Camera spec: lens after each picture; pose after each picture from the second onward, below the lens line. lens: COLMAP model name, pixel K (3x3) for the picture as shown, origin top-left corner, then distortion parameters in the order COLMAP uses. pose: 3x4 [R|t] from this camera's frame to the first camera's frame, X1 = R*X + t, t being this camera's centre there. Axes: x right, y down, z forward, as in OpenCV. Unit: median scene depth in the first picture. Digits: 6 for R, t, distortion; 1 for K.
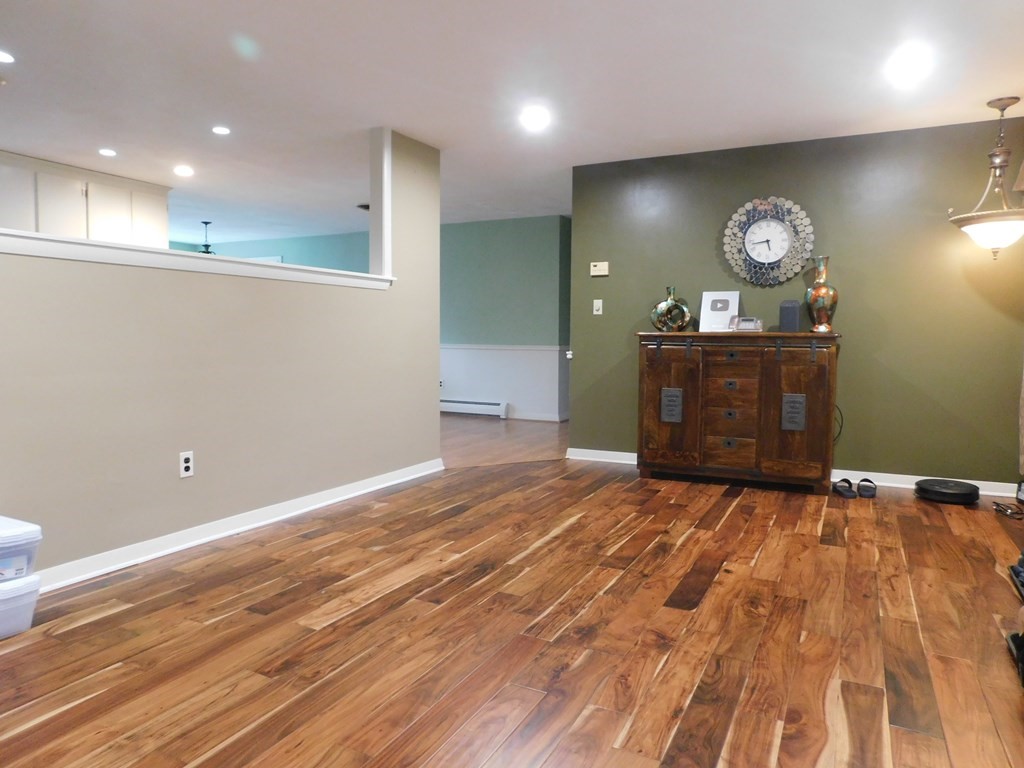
lens RADIAL K [[668.9, 0, 517.8], [0, 668.9, 376.6], [0, 0, 1]] dist [-0.065554, 0.048757]
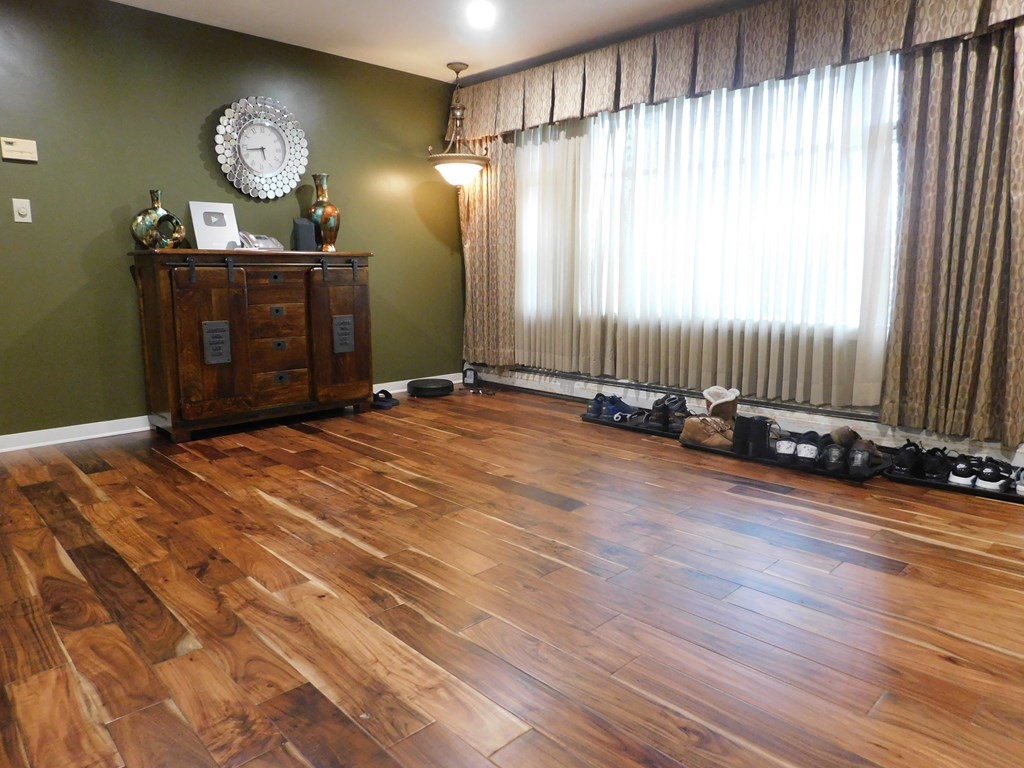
lens RADIAL K [[668.9, 0, 517.8], [0, 668.9, 376.6], [0, 0, 1]] dist [-0.065554, 0.048757]
pose [[0.318297, -0.150078, 0.936036, -0.516975], [0.066019, 0.988501, 0.136040, -0.000526], [-0.945690, 0.018495, 0.324545, 0.526657]]
